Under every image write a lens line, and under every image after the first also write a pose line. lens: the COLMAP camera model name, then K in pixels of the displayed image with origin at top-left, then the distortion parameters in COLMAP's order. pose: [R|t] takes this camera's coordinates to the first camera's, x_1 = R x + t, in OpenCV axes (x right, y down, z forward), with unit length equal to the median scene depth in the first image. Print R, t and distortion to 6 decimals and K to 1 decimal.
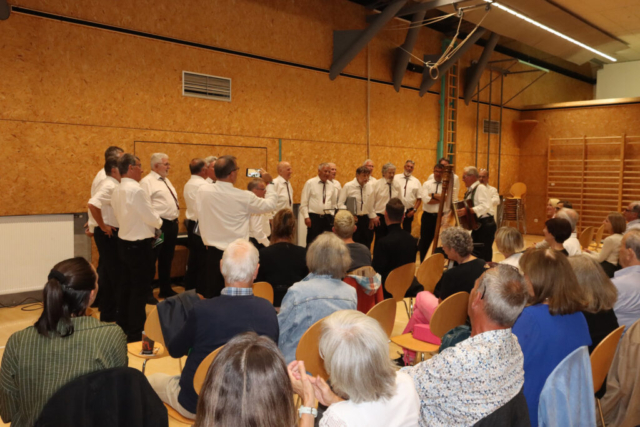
lens RADIAL K [[565.1, 0, 317.1], [0, 565.1, 216.5], [0, 0, 1]] dist [-0.036525, 0.025322]
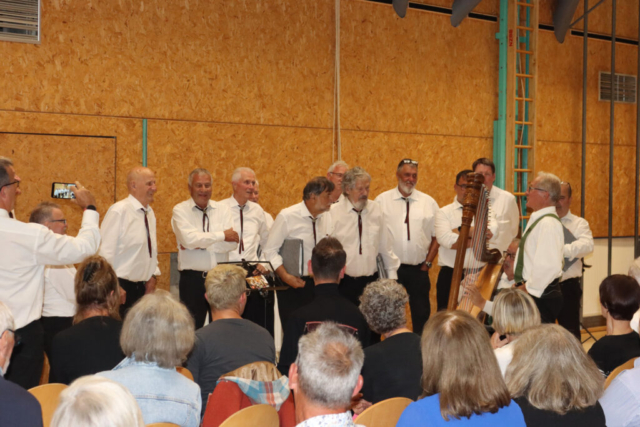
lens RADIAL K [[1351.7, 0, 320.3], [0, 1351.7, 213.9], [0, 0, 1]] dist [0.006335, 0.000000]
pose [[0.999686, -0.001023, 0.025052, 0.052690], [0.002395, 0.998494, -0.054811, 0.007841], [-0.024958, 0.054853, 0.998182, -0.148197]]
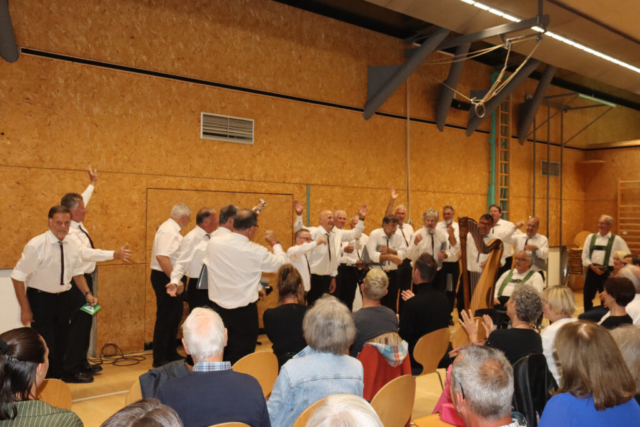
lens RADIAL K [[618.7, 0, 314.6], [0, 618.7, 214.1], [0, 0, 1]] dist [-0.024613, 0.000000]
pose [[0.996853, -0.001472, -0.079261, 0.022074], [-0.005230, 0.996429, -0.084274, -0.005794], [0.079101, 0.084423, 0.993285, 0.015220]]
